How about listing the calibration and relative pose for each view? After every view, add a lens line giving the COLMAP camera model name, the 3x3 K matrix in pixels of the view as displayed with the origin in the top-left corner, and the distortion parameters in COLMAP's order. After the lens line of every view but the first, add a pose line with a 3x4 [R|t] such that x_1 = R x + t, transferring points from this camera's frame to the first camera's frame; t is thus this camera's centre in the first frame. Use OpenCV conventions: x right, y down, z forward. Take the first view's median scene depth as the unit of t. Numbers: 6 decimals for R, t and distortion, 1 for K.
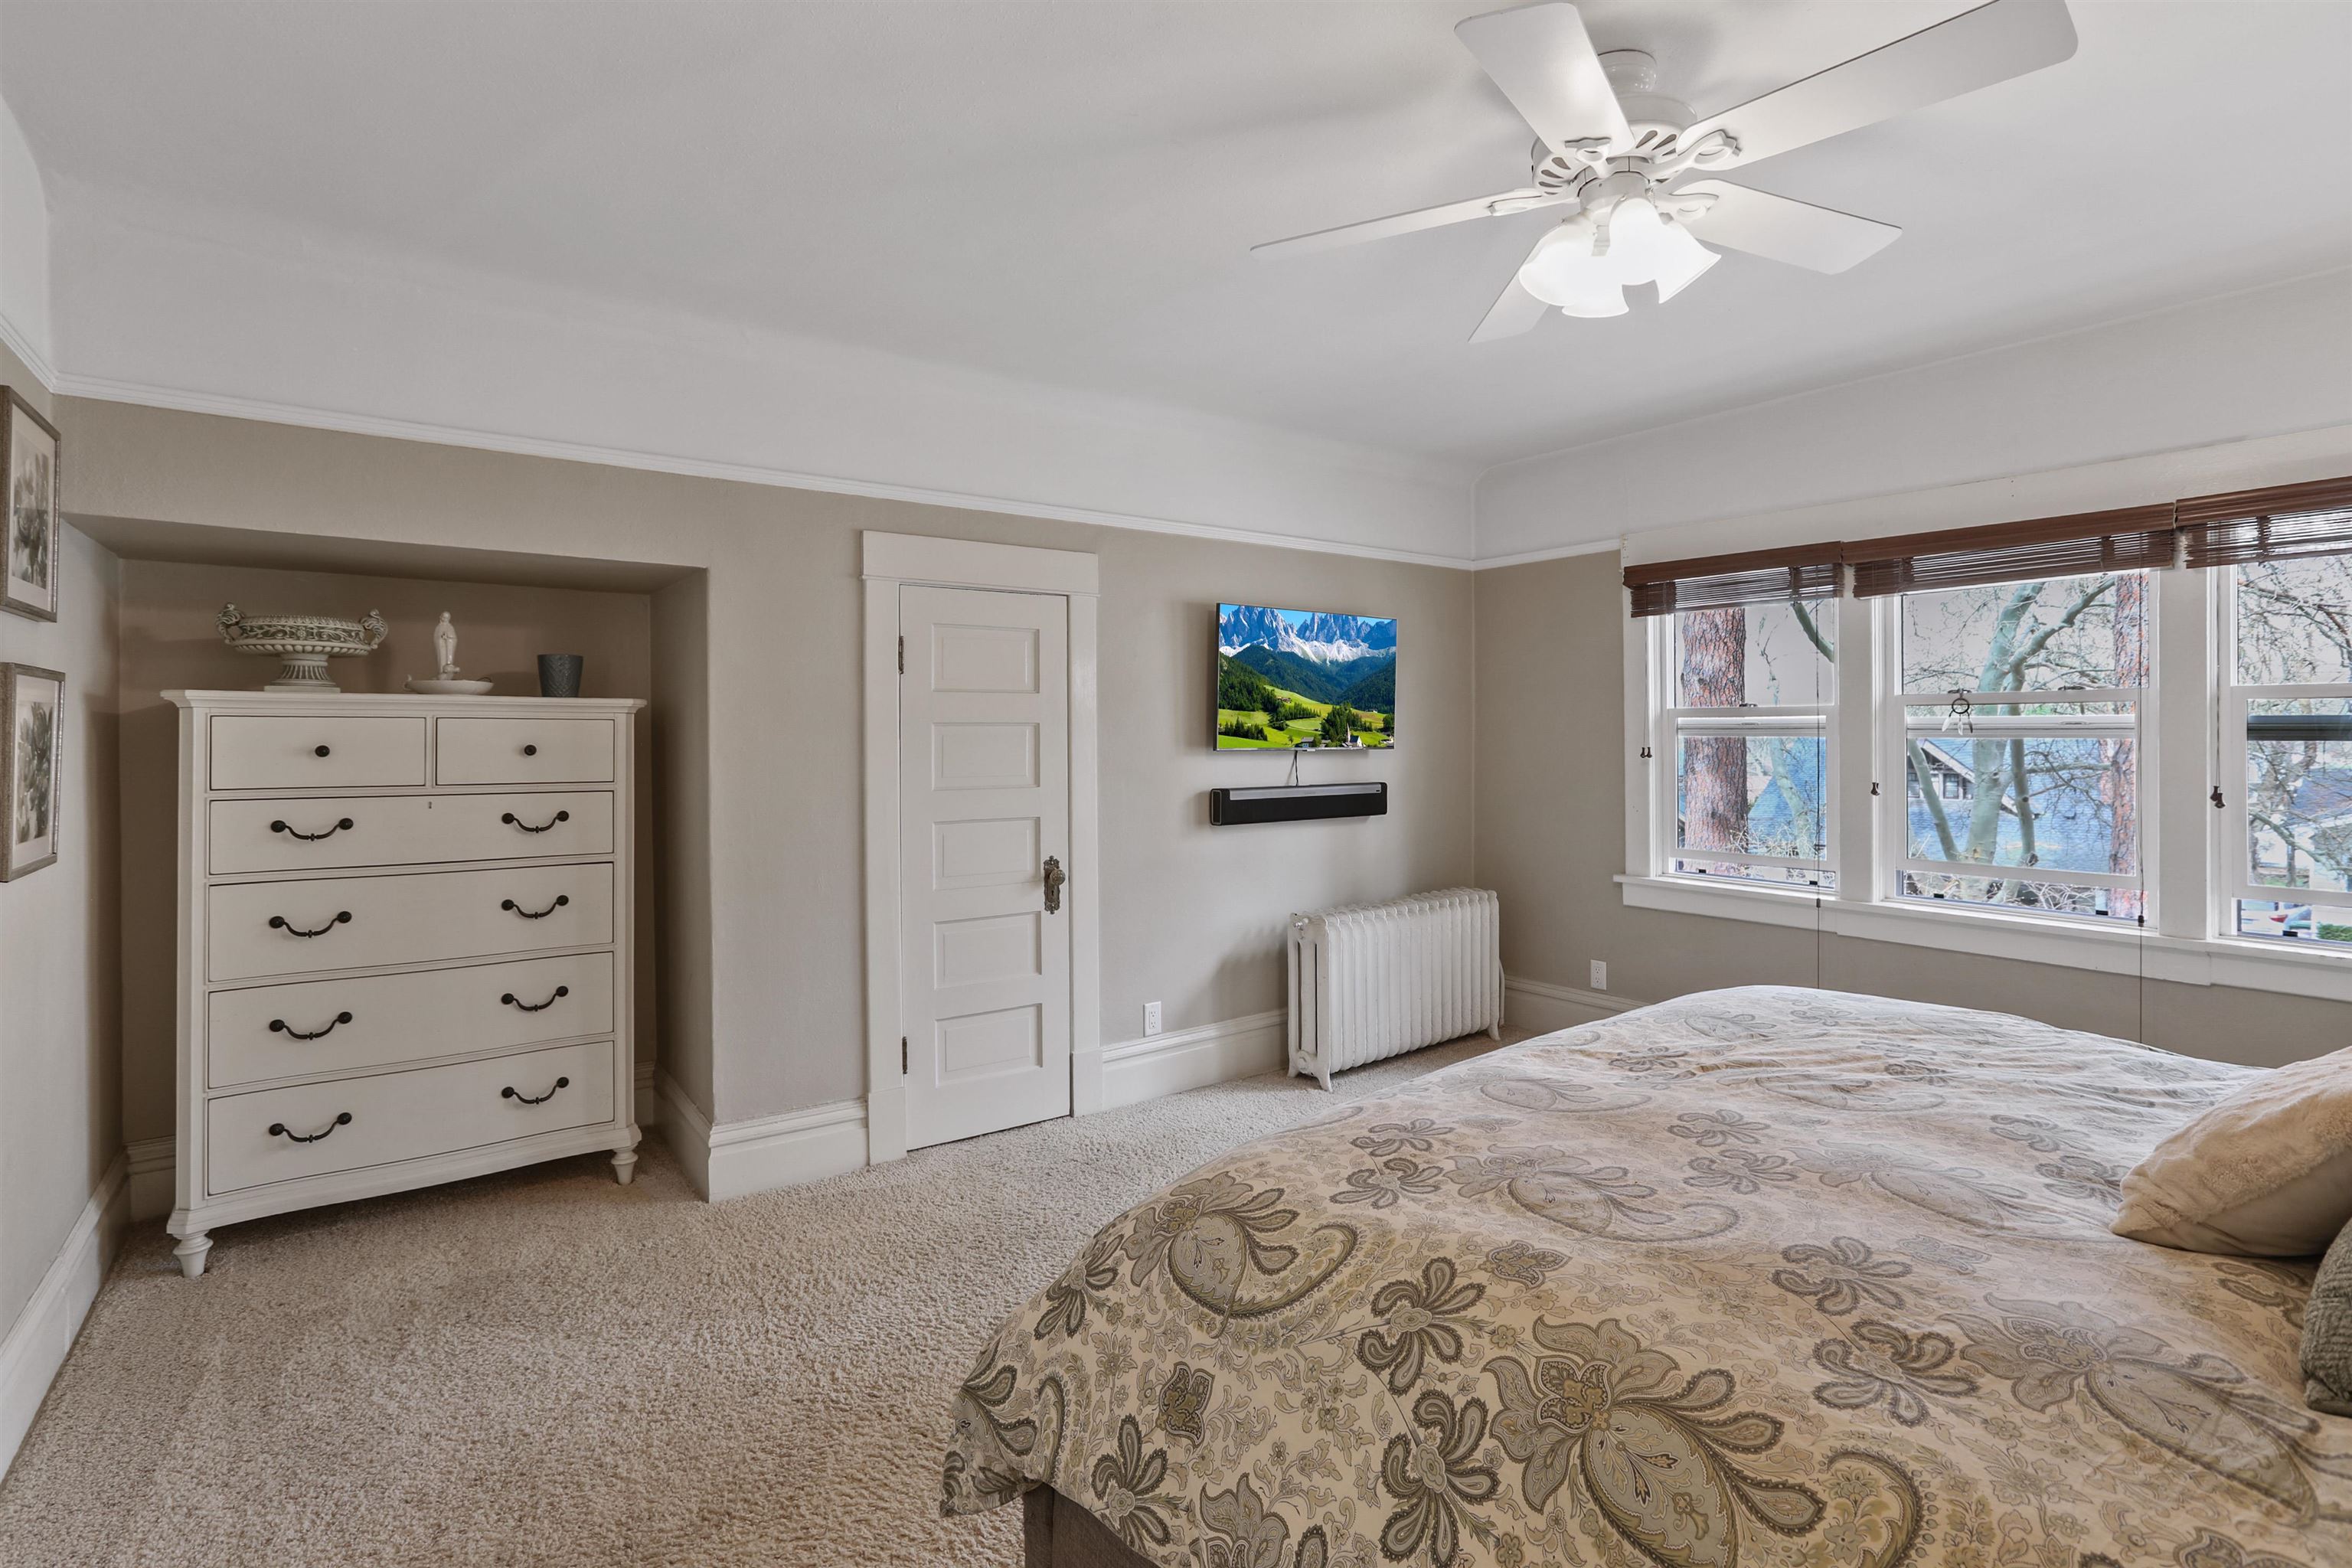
lens RADIAL K [[1093.2, 0, 1160.8], [0, 1093.2, 743.7], [0, 0, 1]] dist [-0.031990, 0.007719]
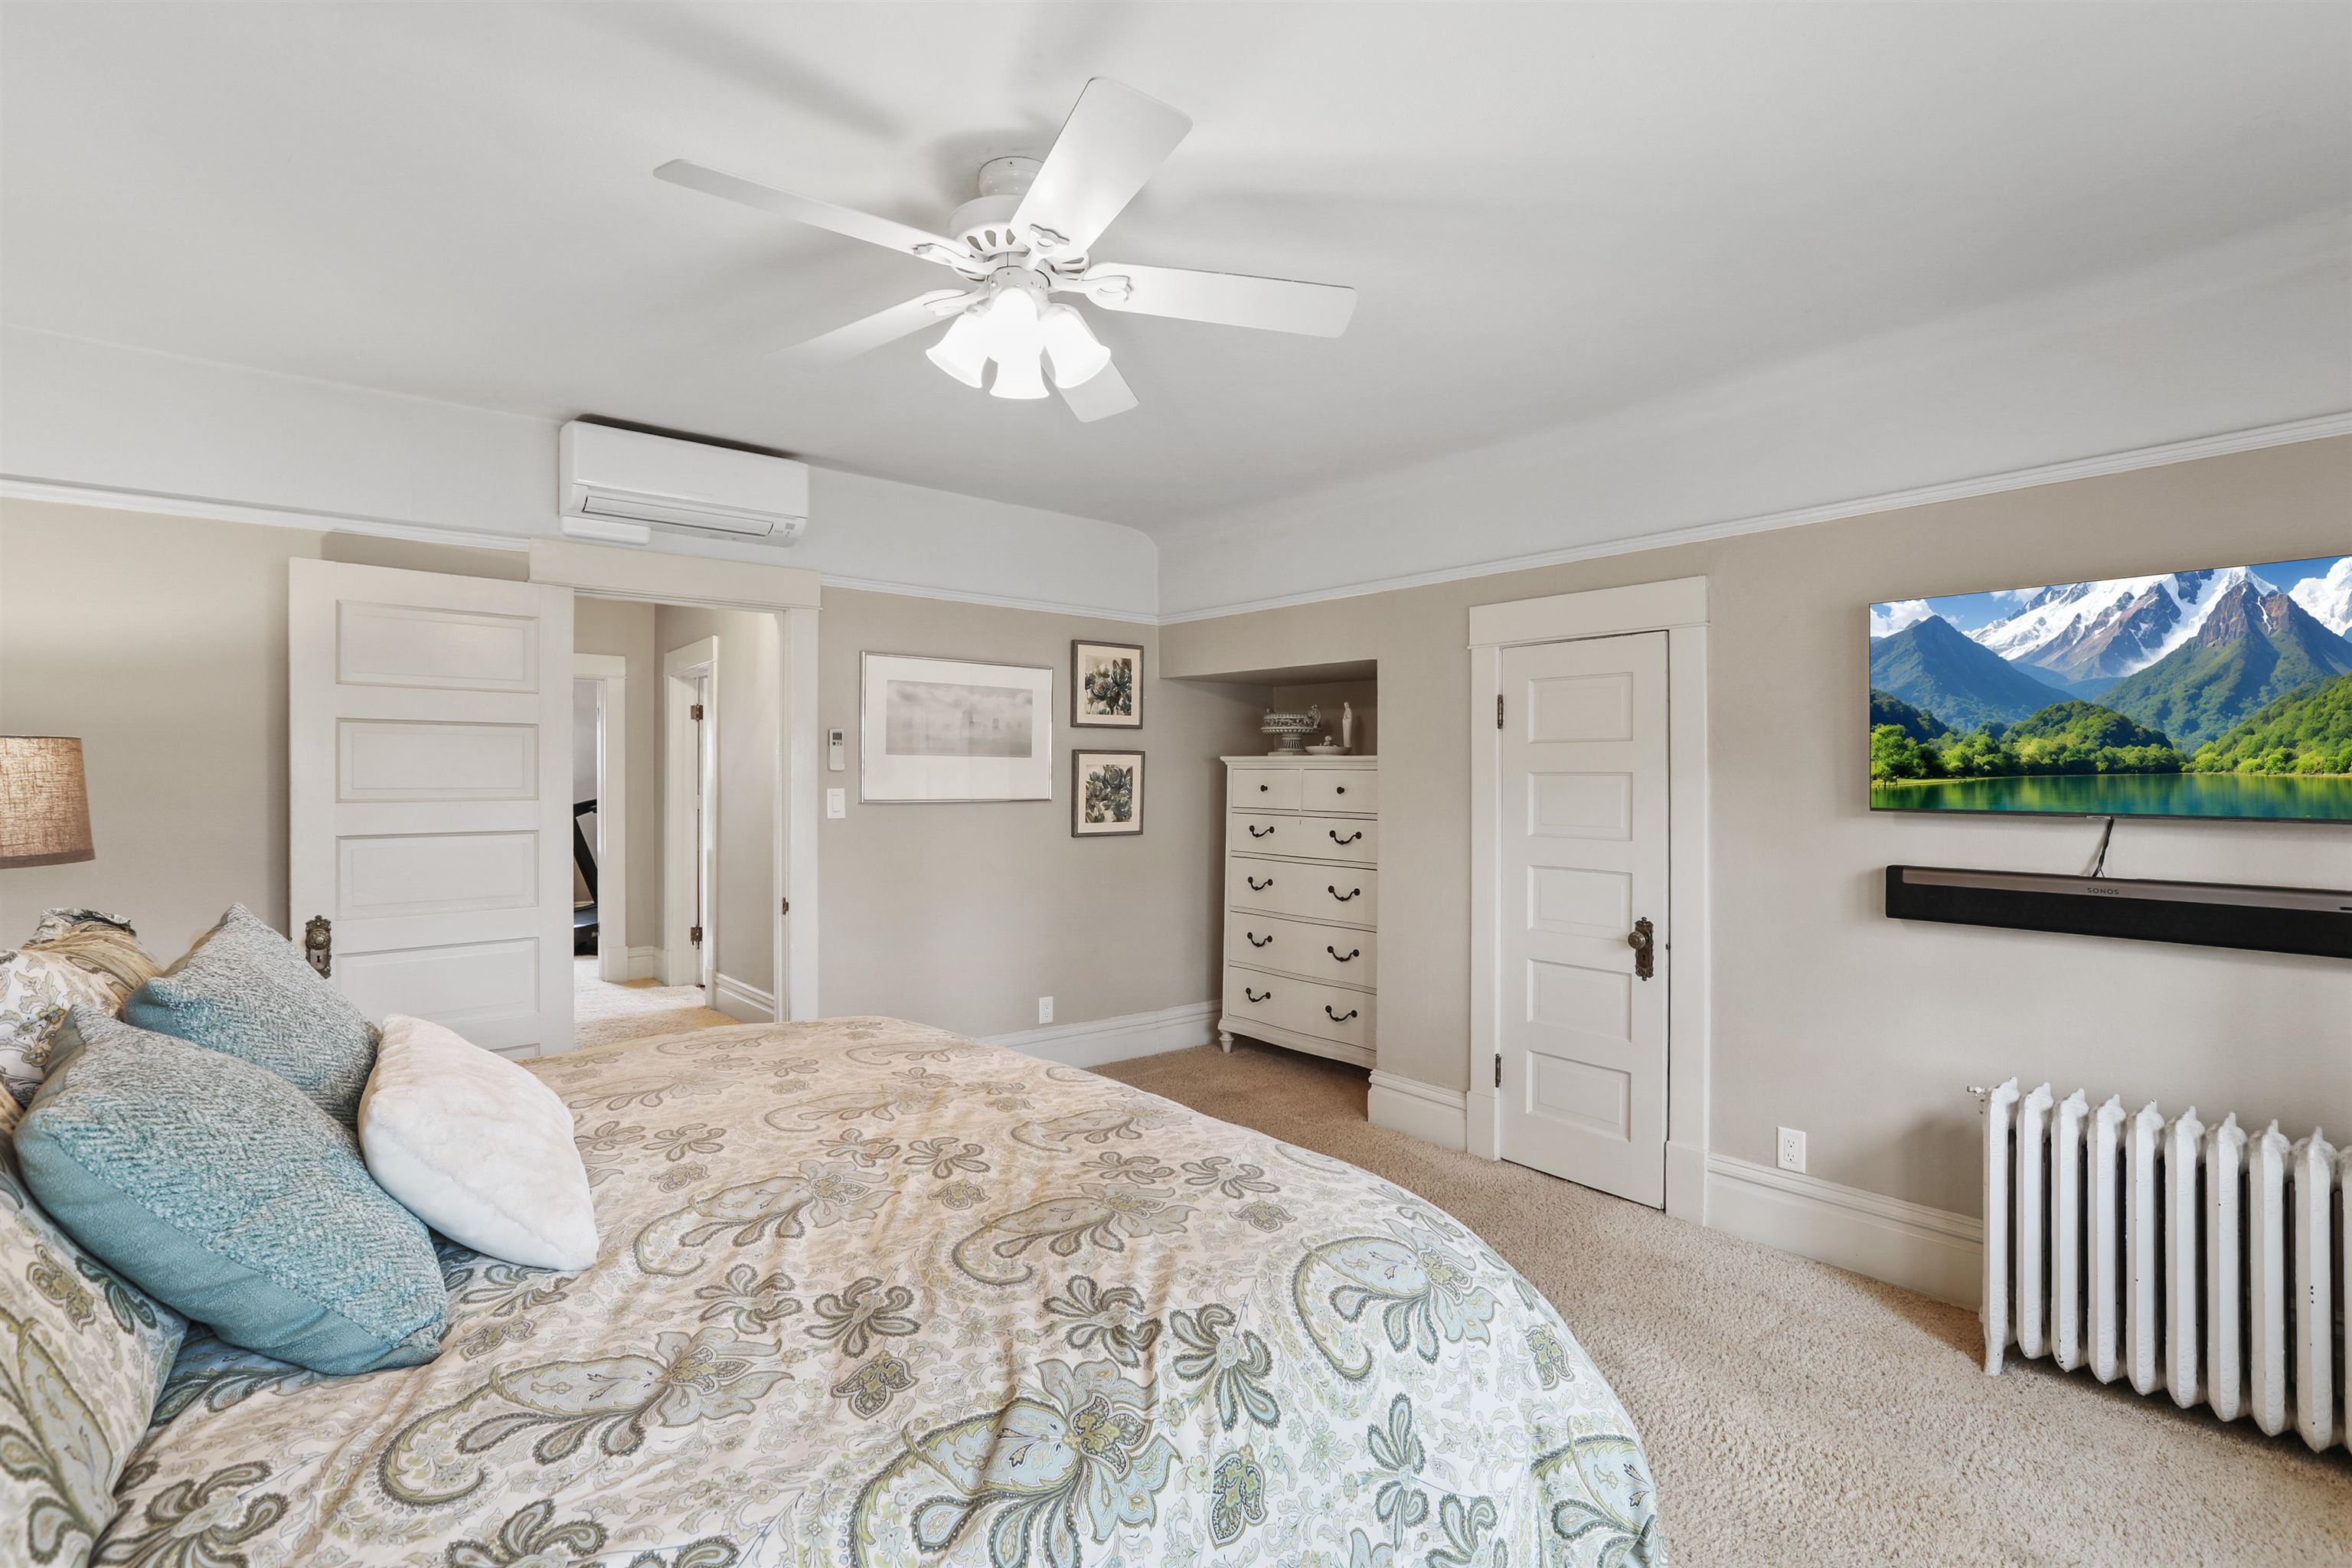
lens RADIAL K [[1093.2, 0, 1176.1], [0, 1093.2, 769.4], [0, 0, 1]] dist [-0.031990, 0.007719]
pose [[0.069067, 0.004694, -0.997601, 0.831415], [0.001609, 0.999987, 0.004817, -0.027960], [0.997611, -0.001938, 0.069058, 0.580247]]
